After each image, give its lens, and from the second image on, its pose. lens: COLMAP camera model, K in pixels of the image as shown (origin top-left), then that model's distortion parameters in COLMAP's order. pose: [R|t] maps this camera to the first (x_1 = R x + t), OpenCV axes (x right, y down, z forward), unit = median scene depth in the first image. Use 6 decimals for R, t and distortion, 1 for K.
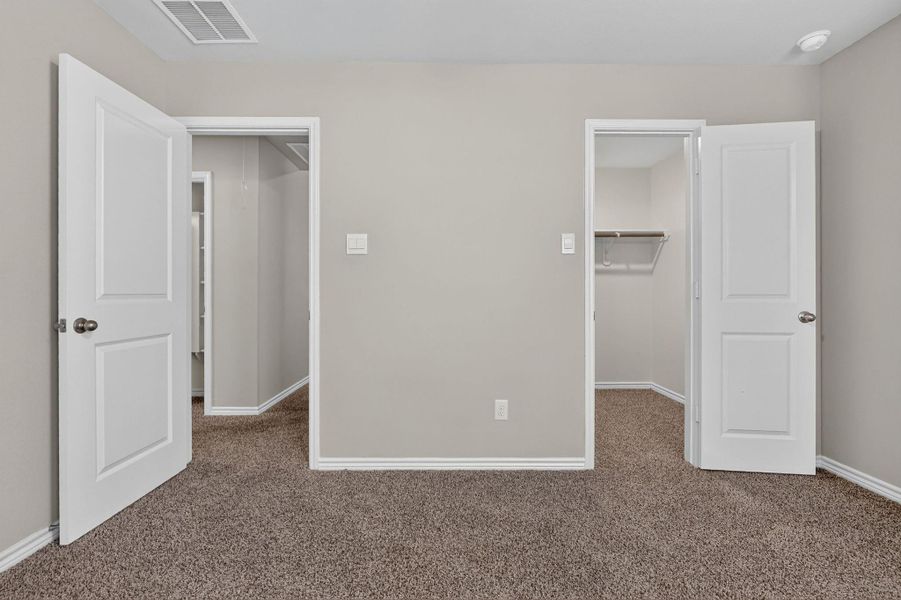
lens RADIAL K [[418.2, 0, 448.6], [0, 418.2, 299.0], [0, 0, 1]] dist [-0.014873, 0.001090]
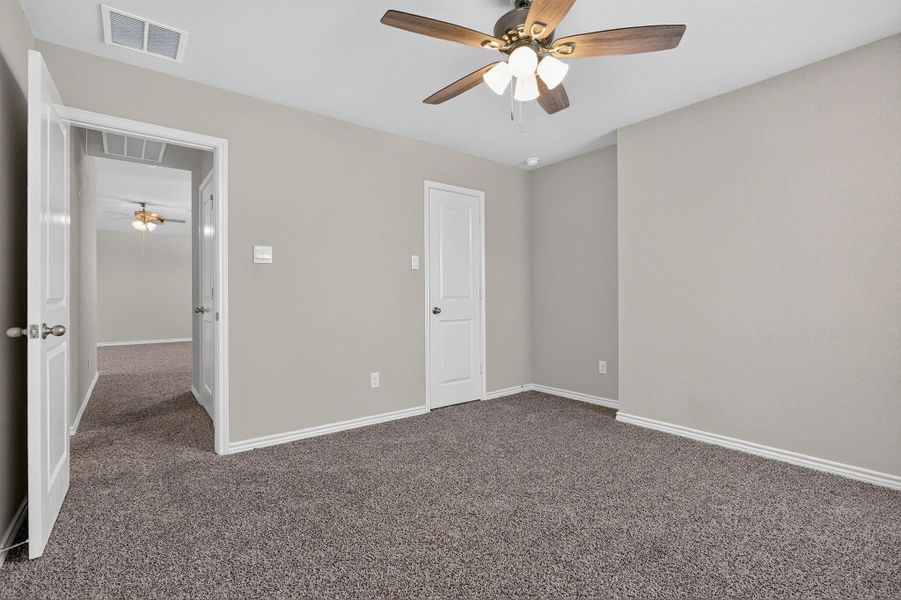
lens RADIAL K [[418.2, 0, 454.2], [0, 418.2, 301.4], [0, 0, 1]] dist [-0.014873, 0.001090]
pose [[0.788623, -0.010460, 0.614788, -0.567037], [0.008334, 0.999945, 0.006323, -0.003354], [-0.614820, 0.000138, 0.788667, -0.280551]]
